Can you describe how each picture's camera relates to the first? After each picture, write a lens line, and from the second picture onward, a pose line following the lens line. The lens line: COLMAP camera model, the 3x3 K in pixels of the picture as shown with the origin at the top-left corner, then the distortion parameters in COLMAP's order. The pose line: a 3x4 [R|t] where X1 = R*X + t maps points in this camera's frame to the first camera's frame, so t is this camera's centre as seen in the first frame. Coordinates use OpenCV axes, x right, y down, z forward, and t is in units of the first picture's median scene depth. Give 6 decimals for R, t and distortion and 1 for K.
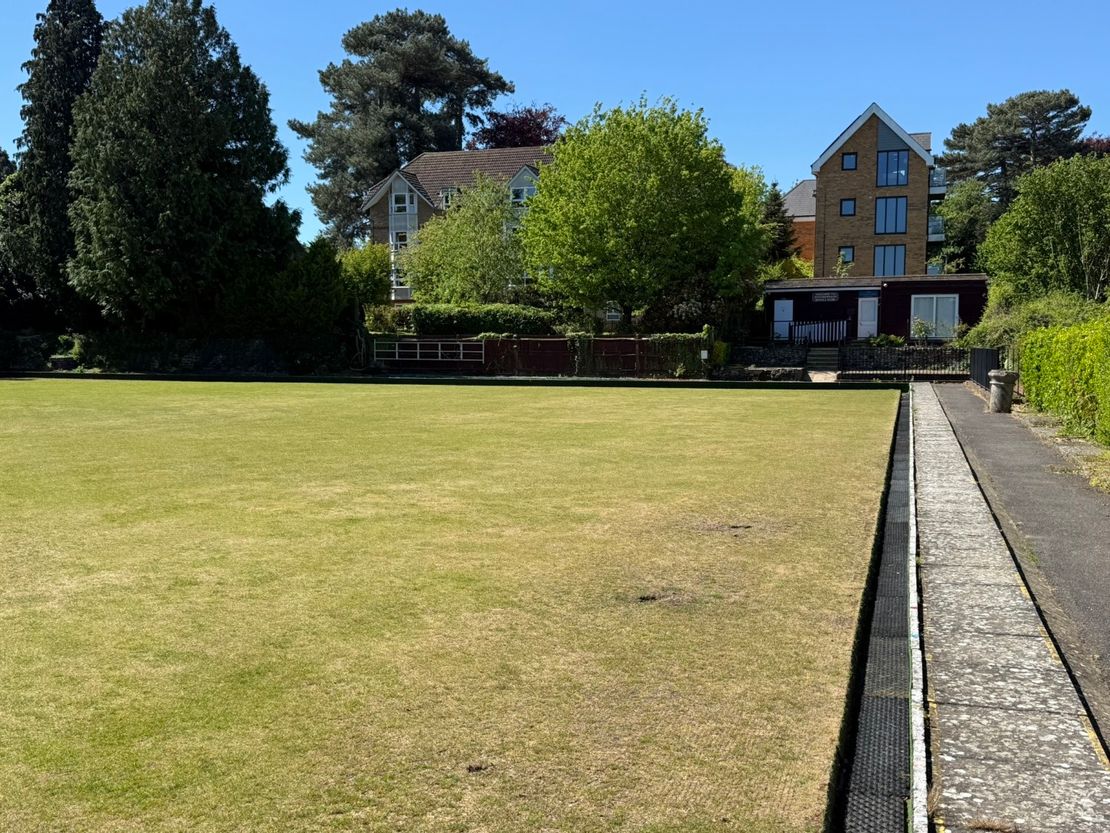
lens RADIAL K [[1115.0, 0, 555.0], [0, 1115.0, 416.5], [0, 0, 1]] dist [0.354730, -0.707741]
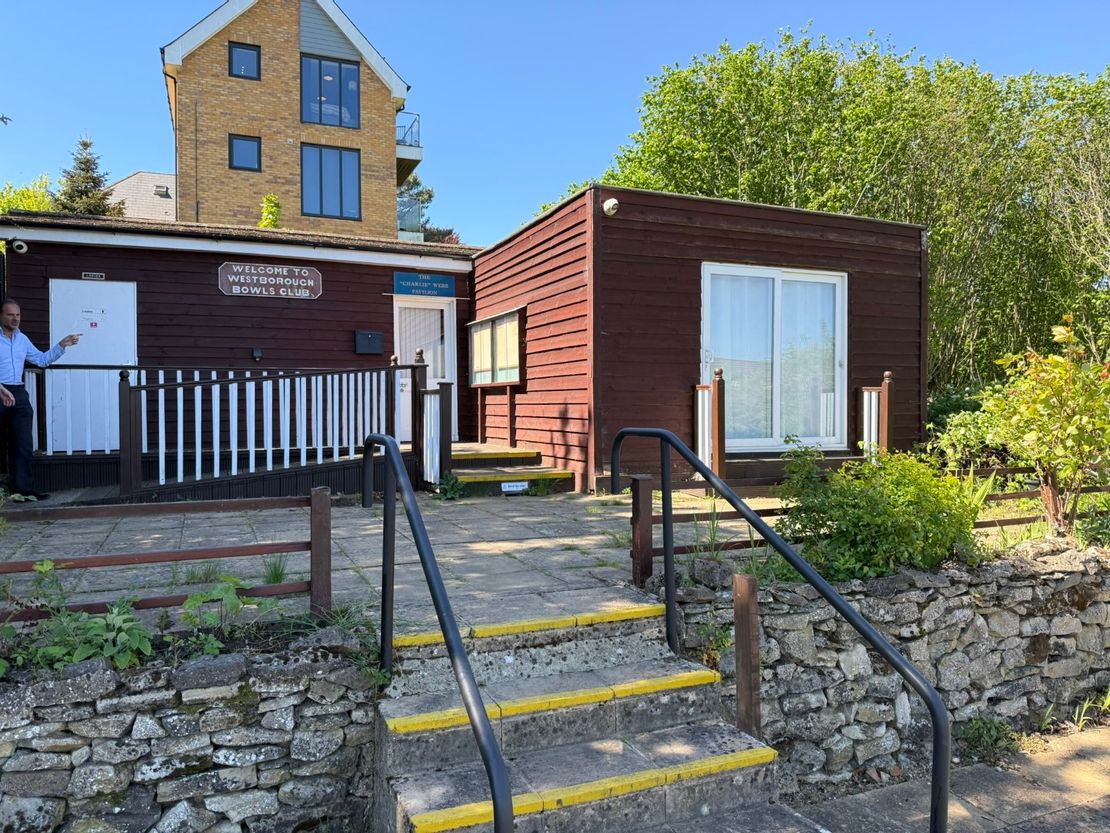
lens RADIAL K [[774.8, 0, 555.0], [0, 774.8, 416.5], [0, 0, 1]] dist [-0.001405, -0.000428]
pose [[0.759317, -0.012194, 0.650607, 0.140936], [0.044164, 0.998485, -0.032829, -0.053673], [-0.649221, 0.053661, 0.758705, 0.677838]]
